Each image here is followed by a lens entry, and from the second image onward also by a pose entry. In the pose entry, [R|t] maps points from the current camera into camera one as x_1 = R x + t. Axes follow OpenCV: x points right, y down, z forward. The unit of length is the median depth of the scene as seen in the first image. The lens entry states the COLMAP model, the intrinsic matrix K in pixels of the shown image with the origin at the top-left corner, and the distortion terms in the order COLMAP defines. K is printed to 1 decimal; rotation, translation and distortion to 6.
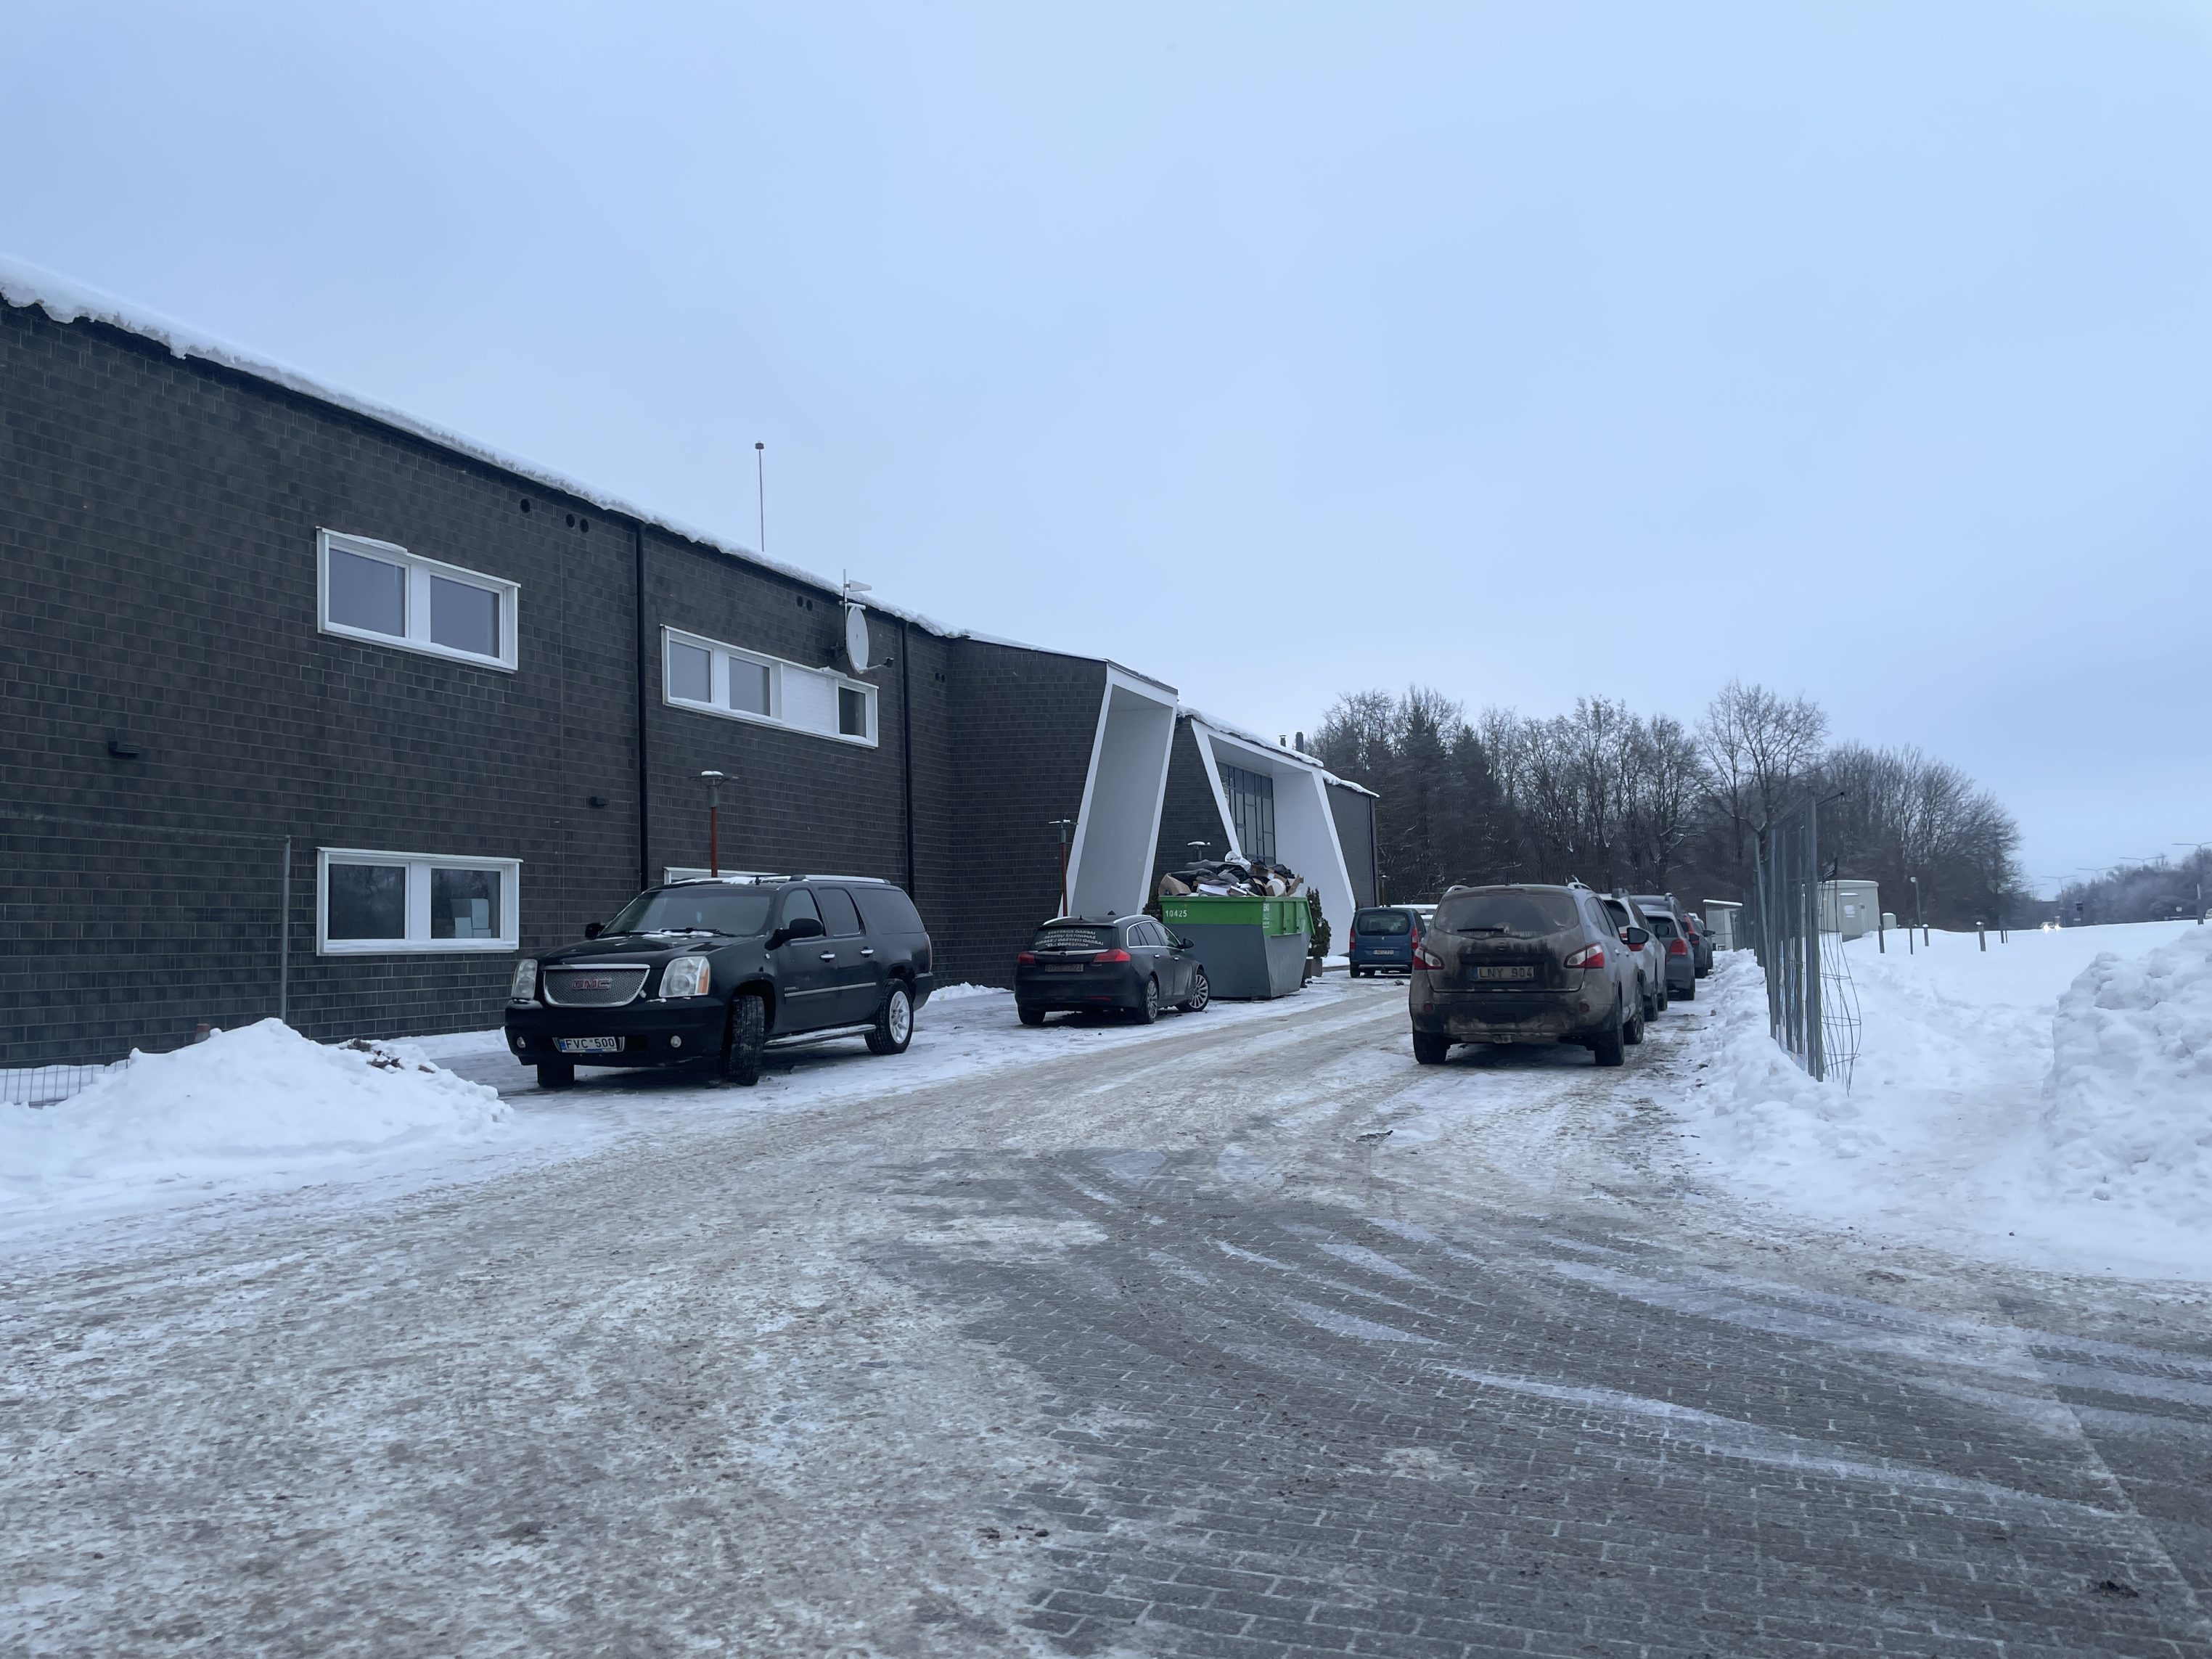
lens RADIAL K [[1649.2, 0, 1106.0], [0, 1649.2, 829.5], [0, 0, 1]] dist [0.110810, -0.166411]
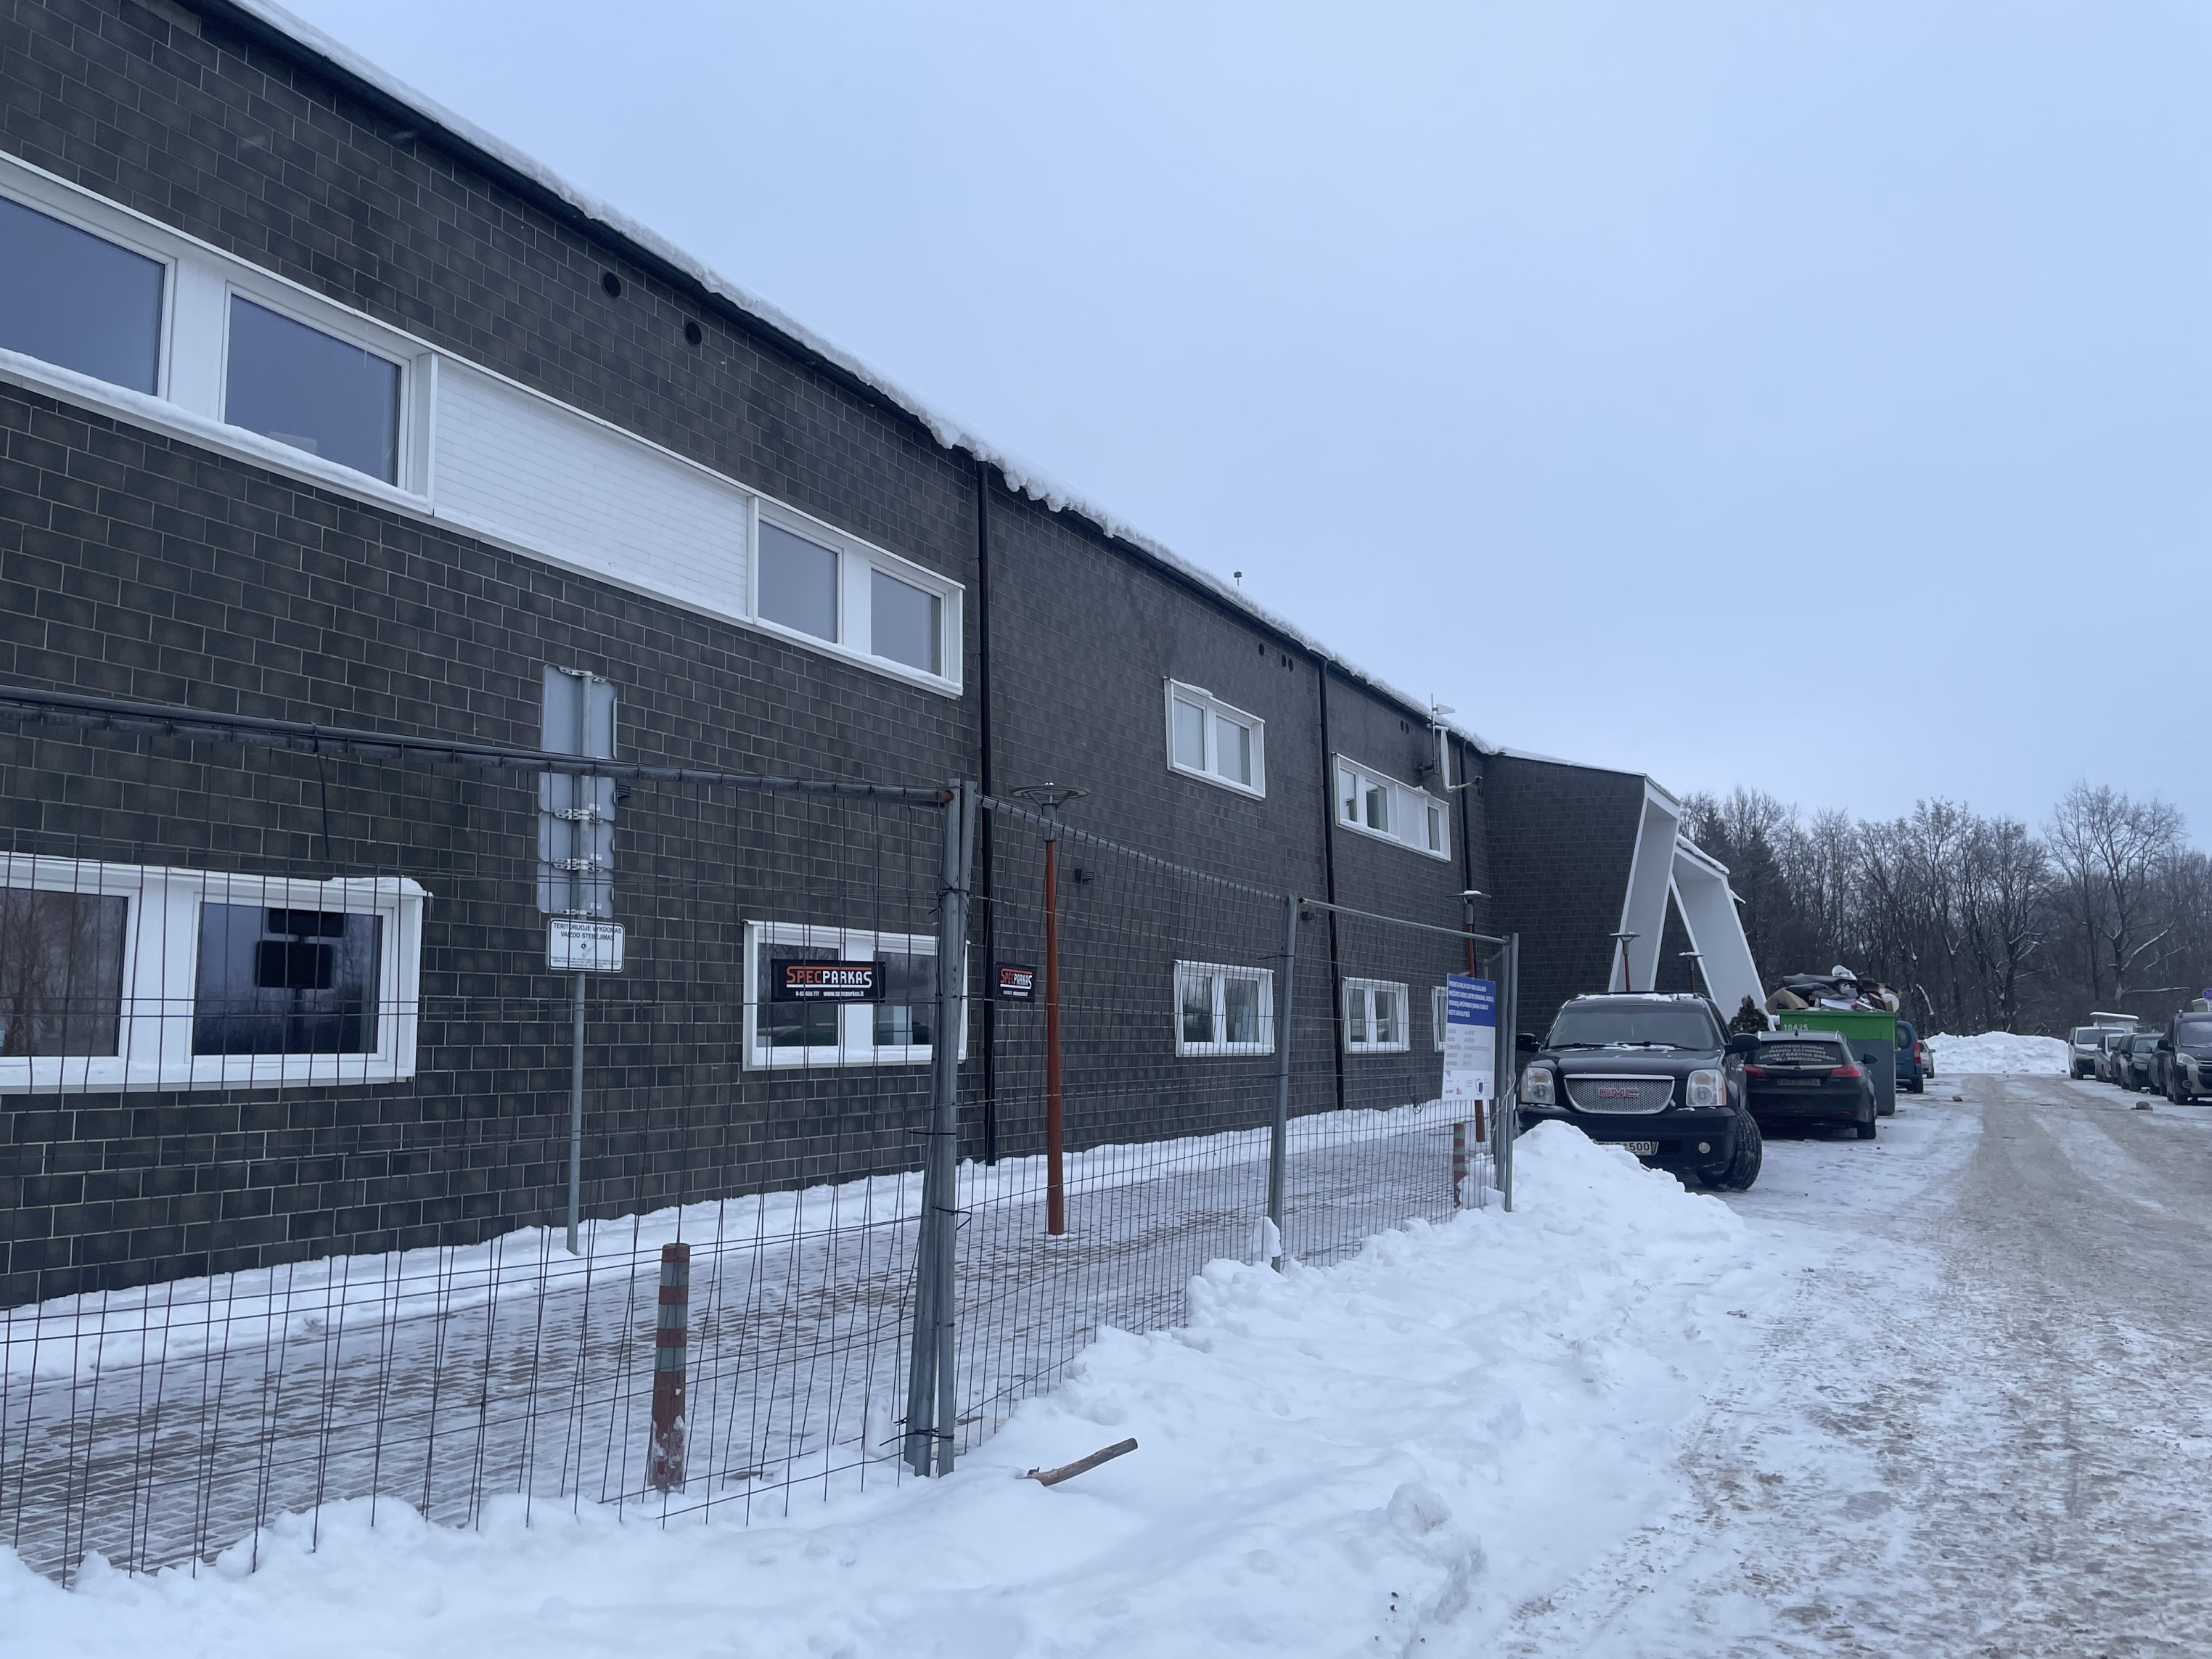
lens RADIAL K [[1649.2, 0, 1106.0], [0, 1649.2, 829.5], [0, 0, 1]] dist [0.110810, -0.166411]
pose [[0.992282, -0.002706, -0.123968, -0.289286], [-0.004756, 0.998196, -0.059858, -0.007694], [0.123907, 0.059986, 0.990479, -0.084590]]
